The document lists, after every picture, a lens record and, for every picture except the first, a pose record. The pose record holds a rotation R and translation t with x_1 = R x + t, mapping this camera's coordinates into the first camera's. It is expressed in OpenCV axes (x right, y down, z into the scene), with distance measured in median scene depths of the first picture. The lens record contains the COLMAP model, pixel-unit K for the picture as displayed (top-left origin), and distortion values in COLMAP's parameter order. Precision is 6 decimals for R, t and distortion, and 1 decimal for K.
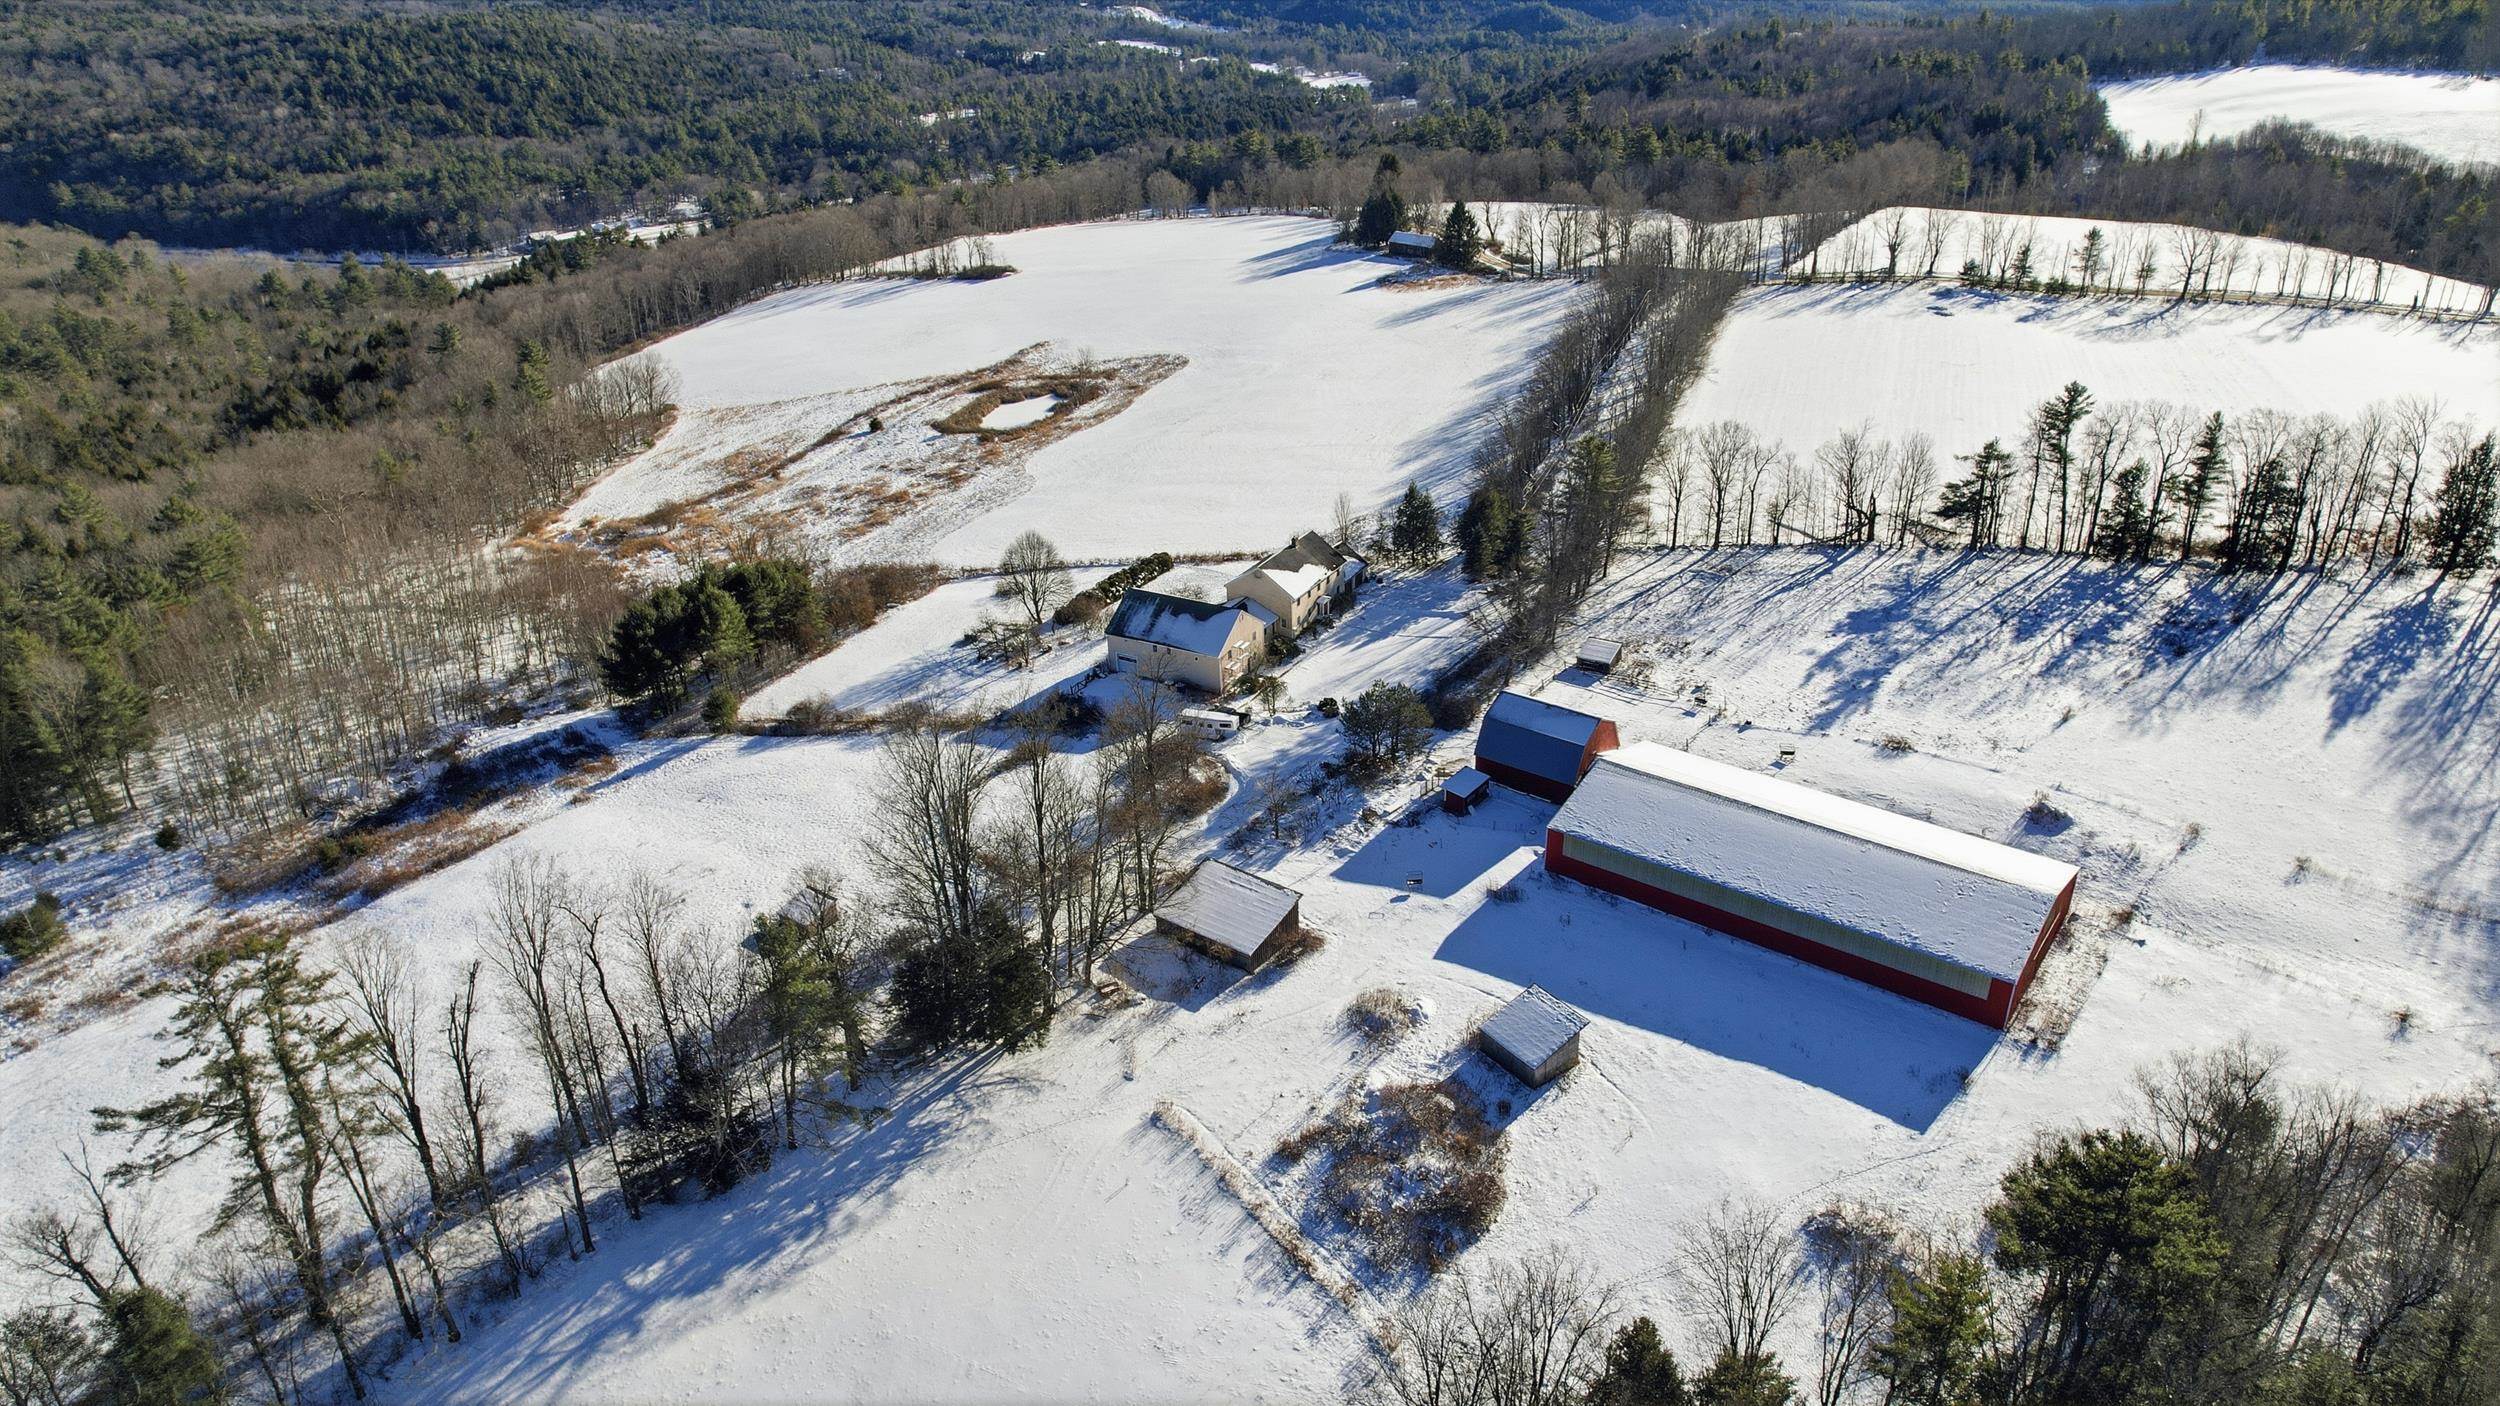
lens RADIAL K [[1628.5, 0, 1259.3], [0, 1628.5, 696.7], [0, 0, 1]] dist [-0.061209, 0.055428]
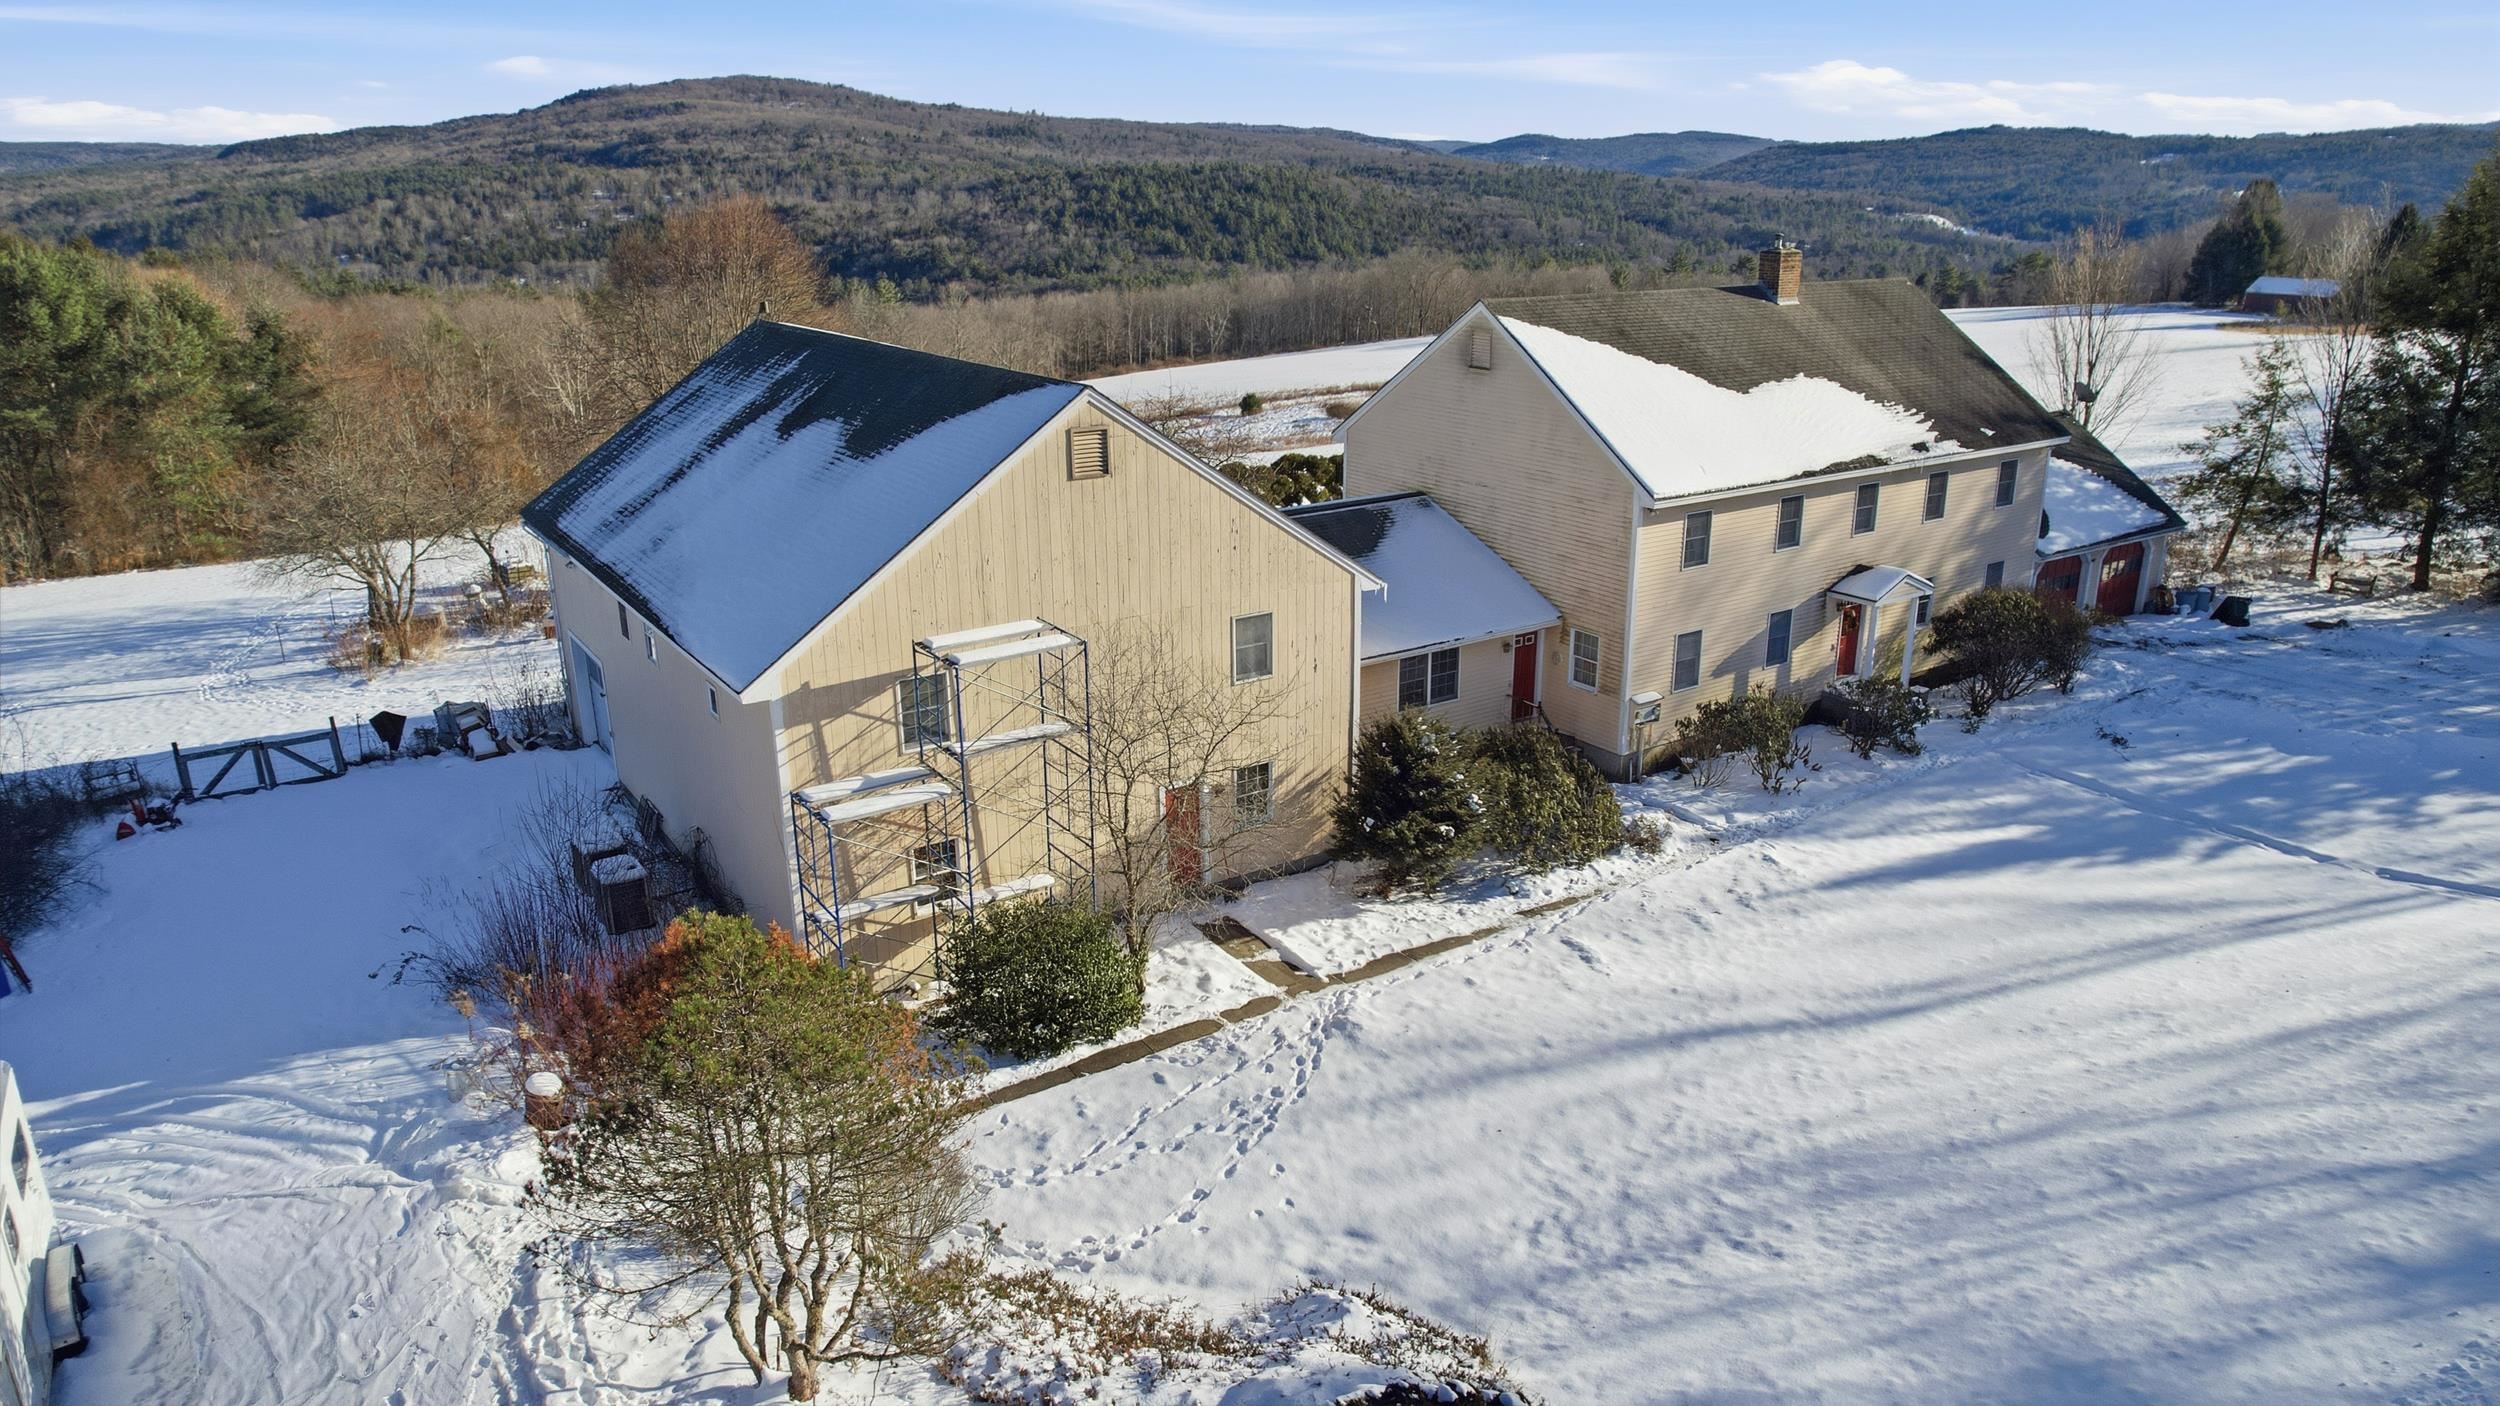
lens RADIAL K [[1628.5, 0, 1259.3], [0, 1628.5, 696.7], [0, 0, 1]] dist [-0.061209, 0.055428]
pose [[0.896362, 0.153456, -0.415917, 0.009094], [-0.207737, 0.974194, -0.088267, -0.003268], [0.391639, 0.165521, 0.905109, 0.139592]]
